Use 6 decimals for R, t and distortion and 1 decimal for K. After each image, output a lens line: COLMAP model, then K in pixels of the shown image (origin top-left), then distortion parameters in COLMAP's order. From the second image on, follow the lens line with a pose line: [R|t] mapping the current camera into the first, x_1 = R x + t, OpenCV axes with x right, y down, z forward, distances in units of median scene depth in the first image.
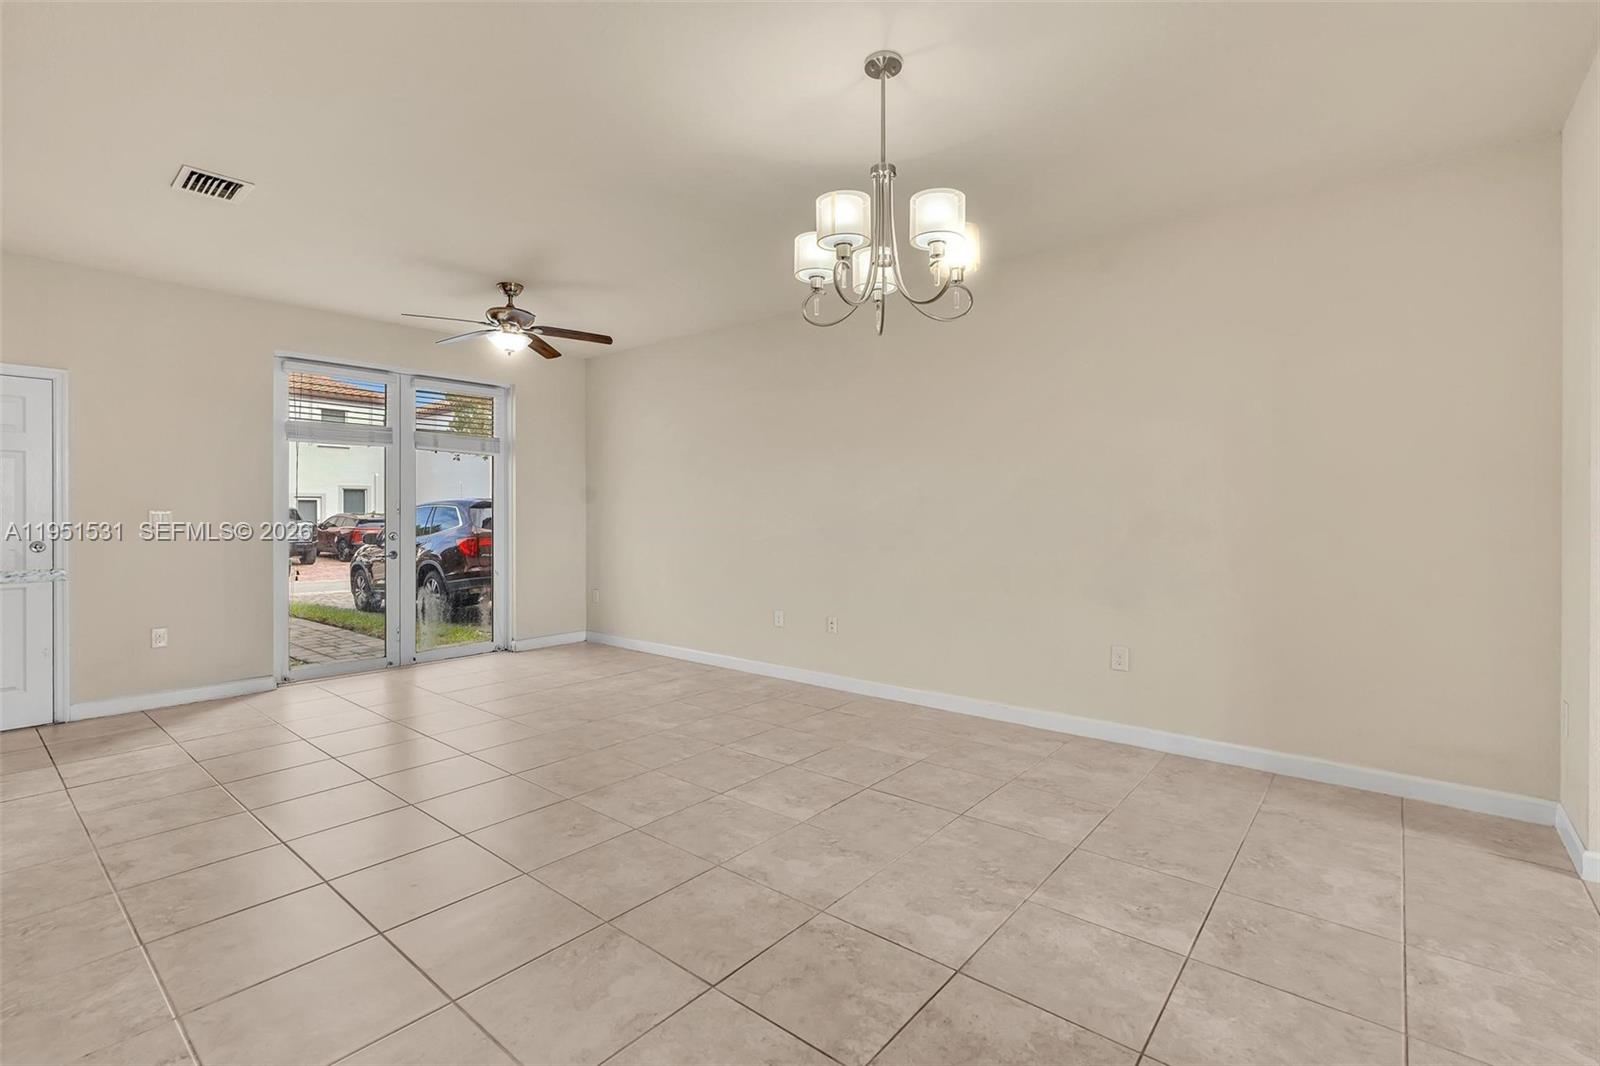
lens RADIAL K [[726.1, 0, 793.7], [0, 726.1, 520.7], [0, 0, 1]] dist [-0.002424, 0.000161]
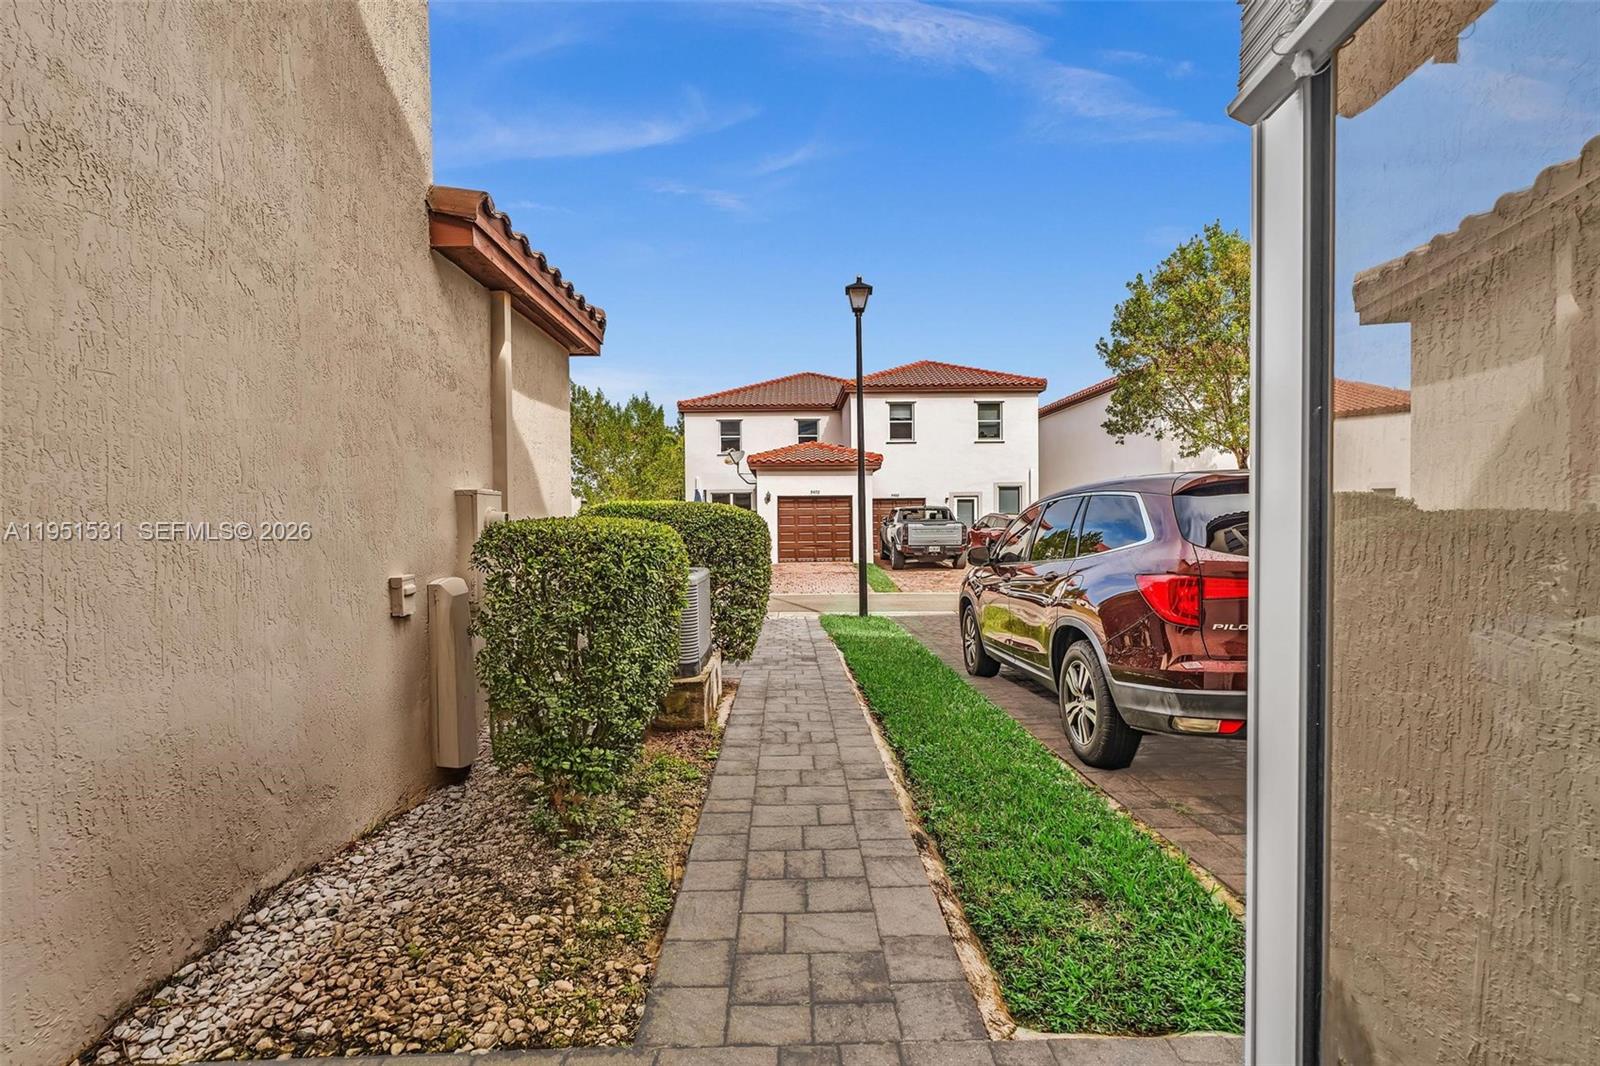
lens RADIAL K [[726.1, 0, 793.7], [0, 726.1, 520.7], [0, 0, 1]] dist [-0.002424, 0.000161]
pose [[0.656661, 0.009367, -0.754128, -0.283365], [-0.009892, 0.999944, 0.003807, -0.003410], [0.754121, 0.004960, 0.656717, 0.584525]]
